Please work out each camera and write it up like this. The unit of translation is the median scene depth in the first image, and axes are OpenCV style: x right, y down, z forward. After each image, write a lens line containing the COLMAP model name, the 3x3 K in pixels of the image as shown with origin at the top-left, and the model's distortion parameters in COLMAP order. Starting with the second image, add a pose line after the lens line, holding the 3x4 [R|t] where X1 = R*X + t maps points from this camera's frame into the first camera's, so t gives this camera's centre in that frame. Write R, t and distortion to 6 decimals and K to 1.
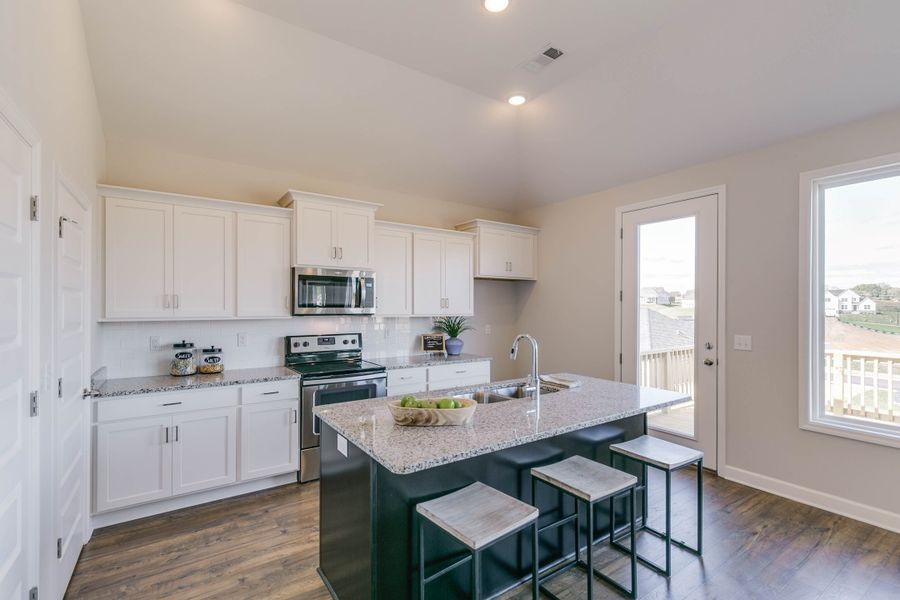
lens RADIAL K [[407.3, 0, 448.9], [0, 407.3, 306.2], [0, 0, 1]] dist [0.012698, -0.000329]
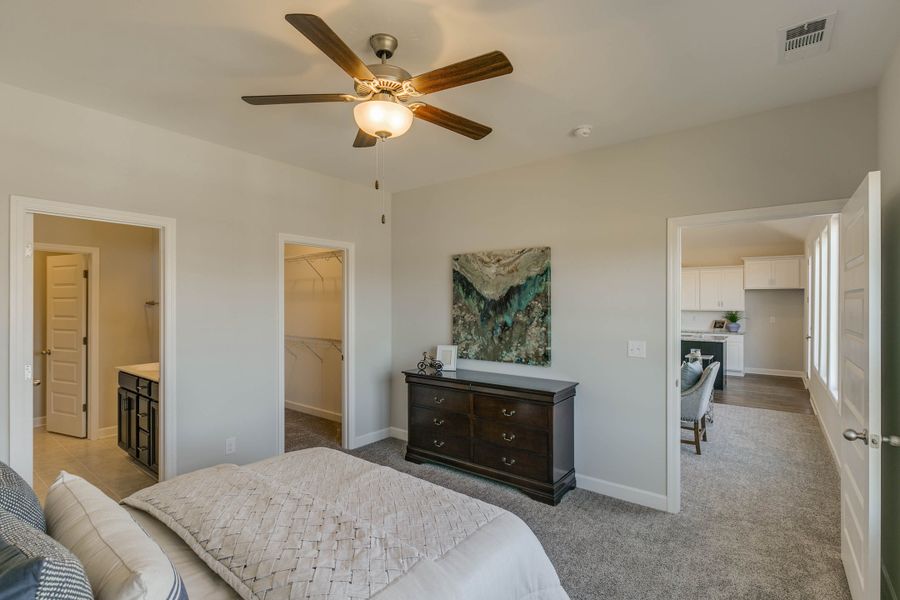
lens RADIAL K [[422.7, 0, 452.6], [0, 422.7, 309.3], [0, 0, 1]] dist [-0.002985, -0.000284]
pose [[0.319112, 0.004317, -0.947707, 1.800447], [-0.004352, 0.999986, 0.003090, 0.021213], [0.947707, 0.003139, 0.319126, -1.057677]]
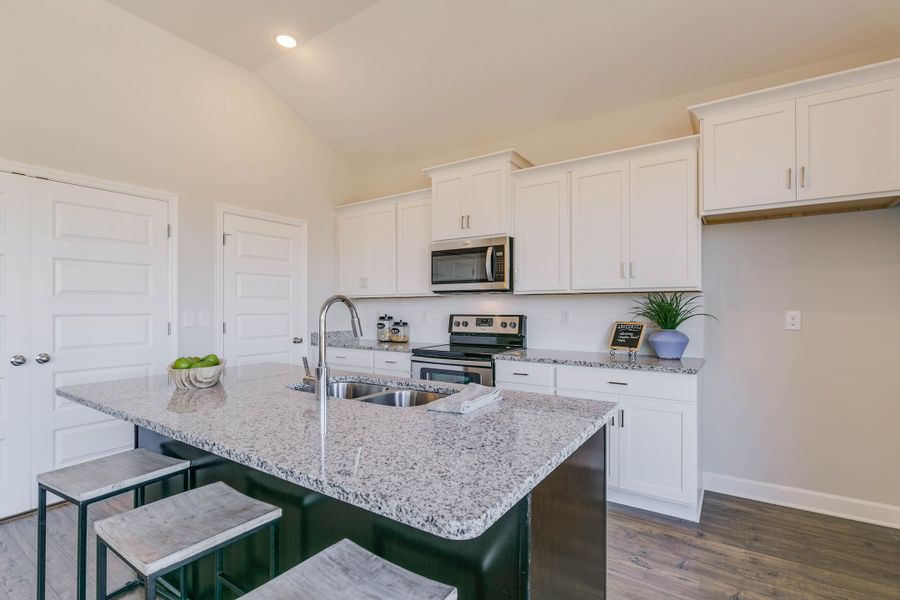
lens RADIAL K [[422.7, 0, 452.6], [0, 422.7, 309.3], [0, 0, 1]] dist [-0.002985, -0.000284]
pose [[0.371901, -0.002177, -0.928270, 0.567452], [0.002792, 0.999995, -0.001226, 0.061491], [0.928268, -0.002136, 0.371905, 0.616969]]
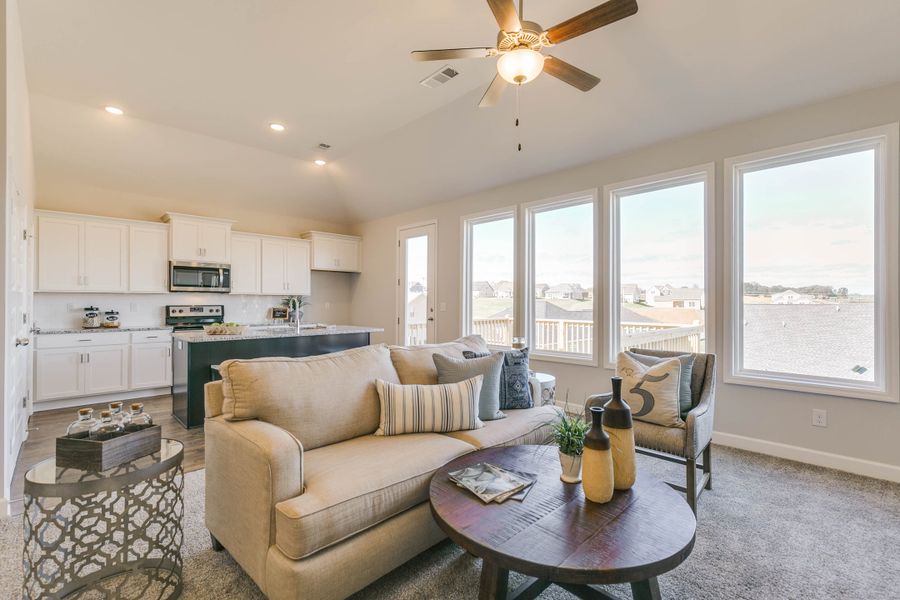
lens RADIAL K [[398.3, 0, 450.0], [0, 398.3, 300.0], [0, 0, 1]] dist [0.001222, 0.000138]
pose [[0.984783, 0.000512, 0.173787, 0.391181], [-0.000058, 0.999997, -0.002620, 0.056220], [-0.173788, 0.002570, 0.984780, -0.661387]]
